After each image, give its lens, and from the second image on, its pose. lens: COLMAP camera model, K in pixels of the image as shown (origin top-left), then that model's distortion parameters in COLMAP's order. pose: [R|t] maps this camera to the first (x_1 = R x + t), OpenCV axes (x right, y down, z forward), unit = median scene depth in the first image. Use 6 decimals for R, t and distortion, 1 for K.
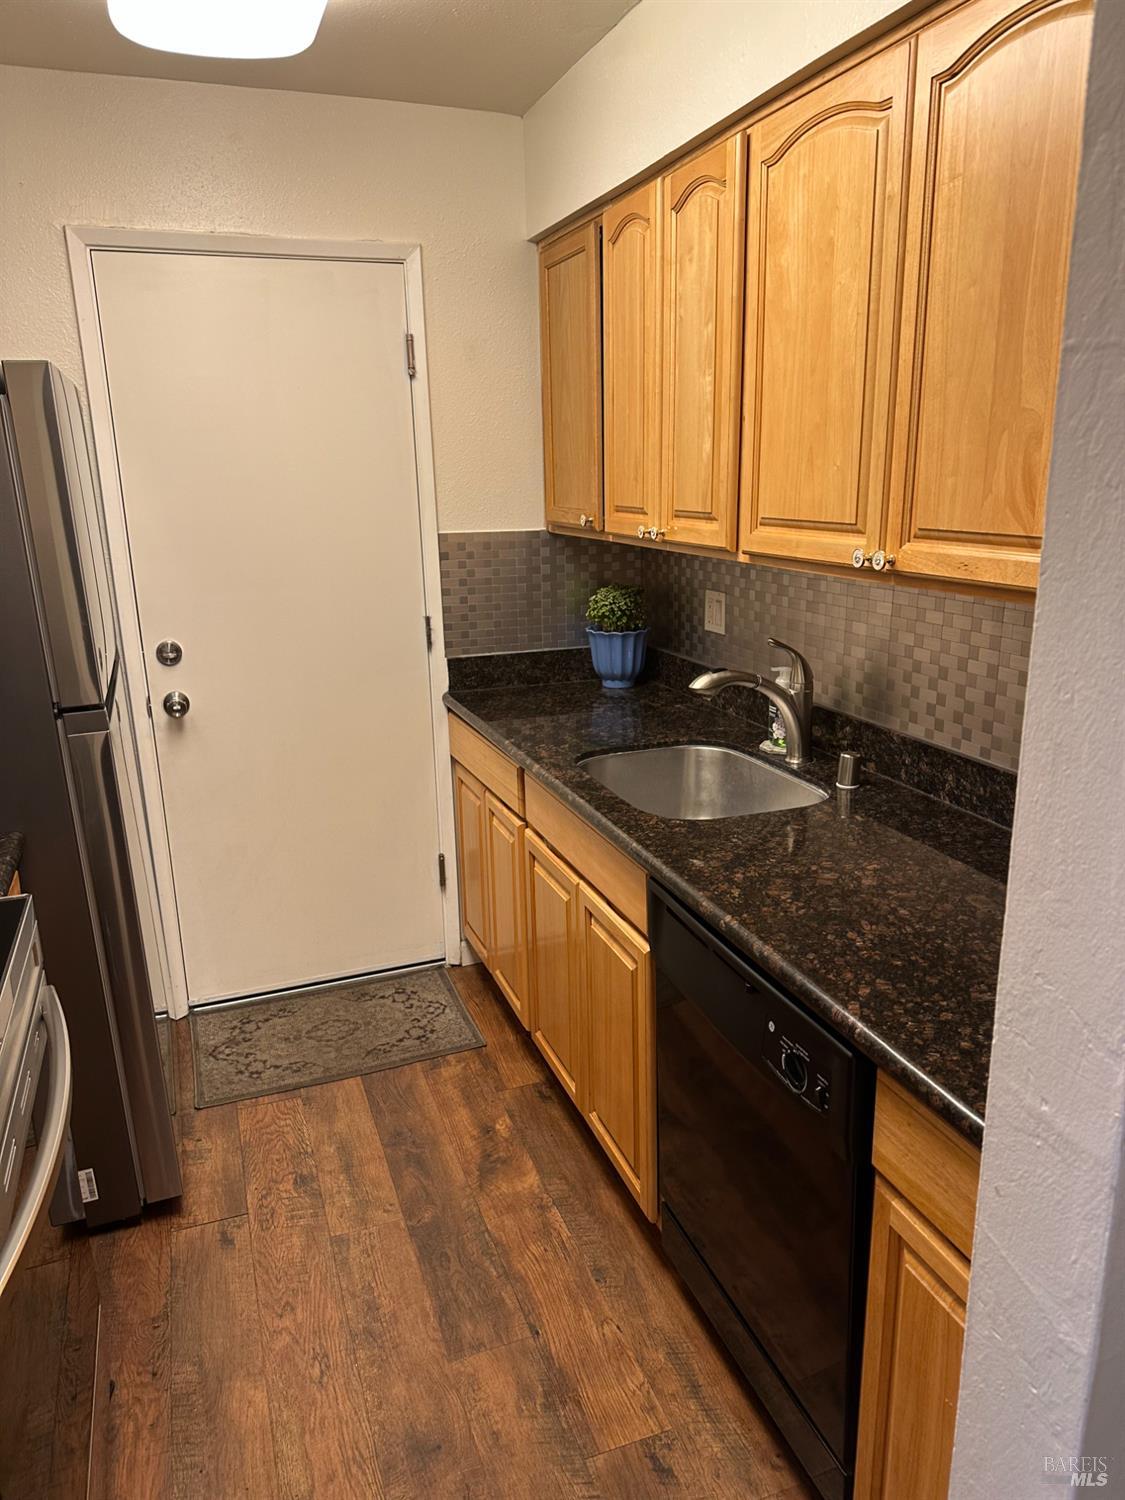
lens RADIAL K [[1056.3, 0, 567.9], [0, 1056.3, 758.7], [0, 0, 1]] dist [0.014881, -0.018982]
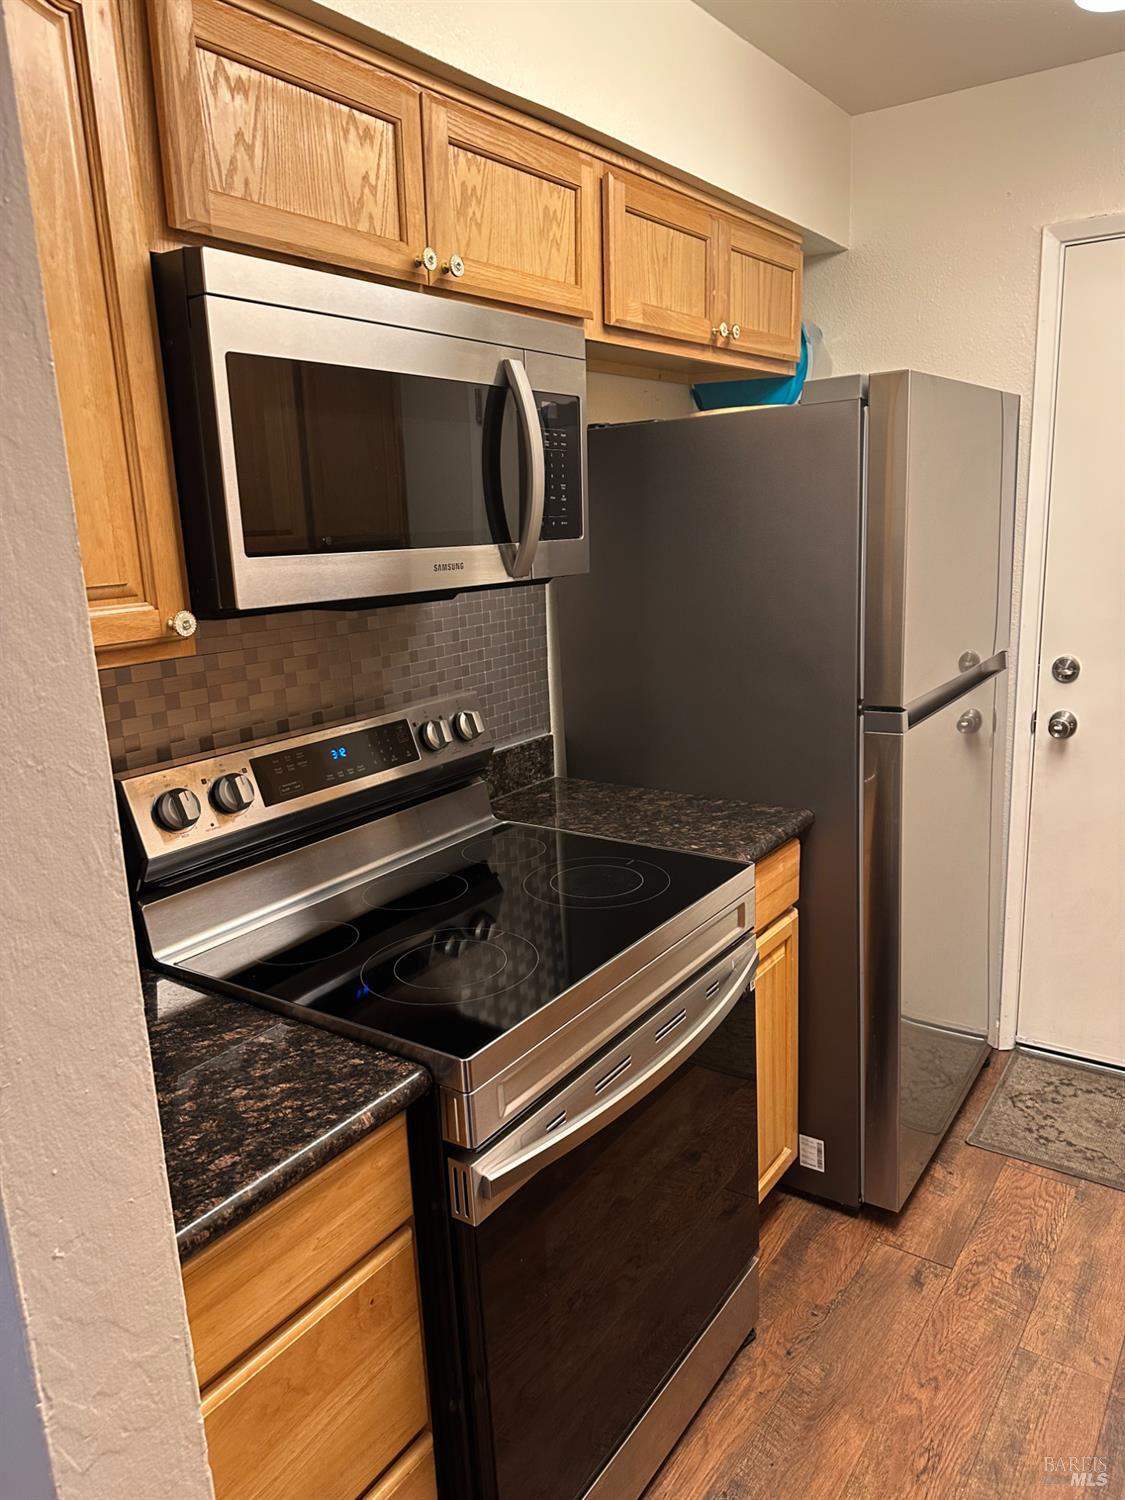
lens RADIAL K [[1056.3, 0, 567.9], [0, 1056.3, 758.7], [0, 0, 1]] dist [0.014881, -0.018982]
pose [[0.573538, 0.189496, -0.796960, 0.146472], [-0.195607, 0.976414, 0.091396, -0.025674], [0.795483, 0.103472, 0.597077, 0.115273]]
